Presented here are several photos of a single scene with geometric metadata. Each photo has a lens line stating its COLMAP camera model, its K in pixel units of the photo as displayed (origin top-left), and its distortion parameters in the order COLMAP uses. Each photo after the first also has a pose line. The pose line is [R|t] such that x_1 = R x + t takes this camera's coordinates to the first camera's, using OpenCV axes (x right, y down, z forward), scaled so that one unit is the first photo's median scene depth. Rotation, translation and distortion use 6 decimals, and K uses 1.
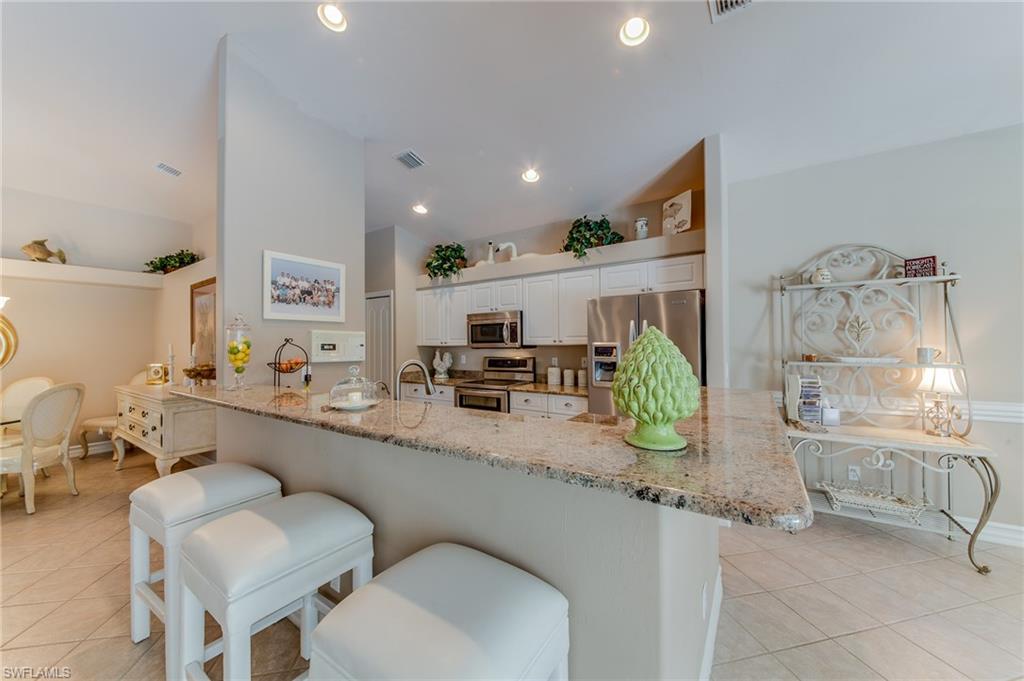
lens RADIAL K [[365.2, 0, 508.1], [0, 365.2, 339.6], [0, 0, 1]] dist [-0.001014, -0.004662]
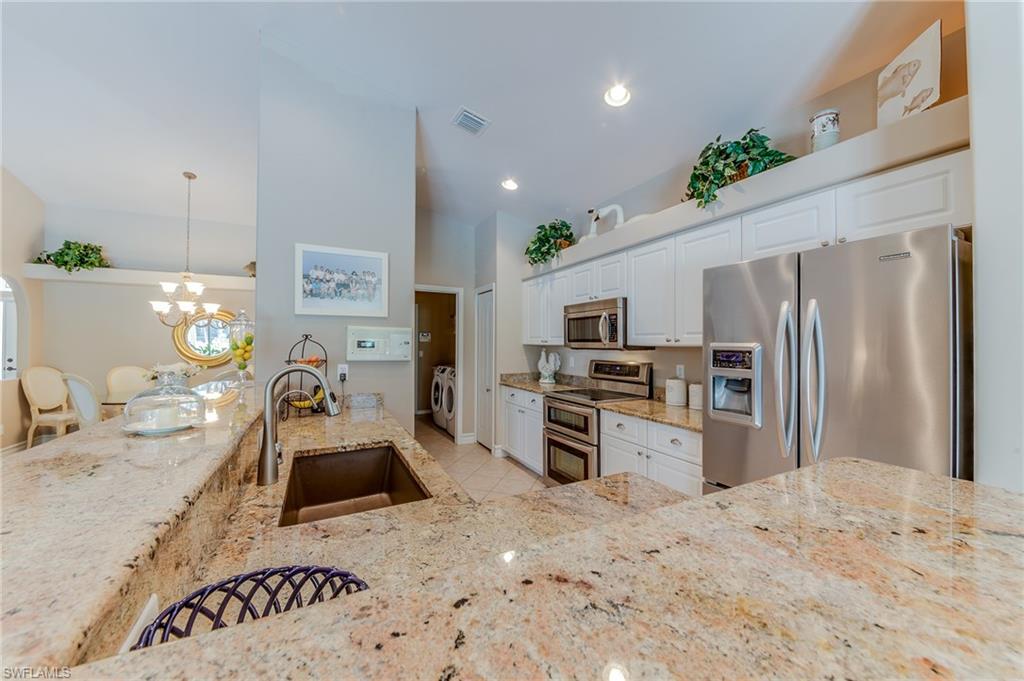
lens RADIAL K [[365.2, 0, 508.1], [0, 365.2, 339.6], [0, 0, 1]] dist [-0.001014, -0.004662]
pose [[0.873253, 0.007959, -0.487202, 0.184221], [-0.006113, 0.999967, 0.005378, 0.001062], [0.487229, -0.001718, 0.873273, 0.263748]]
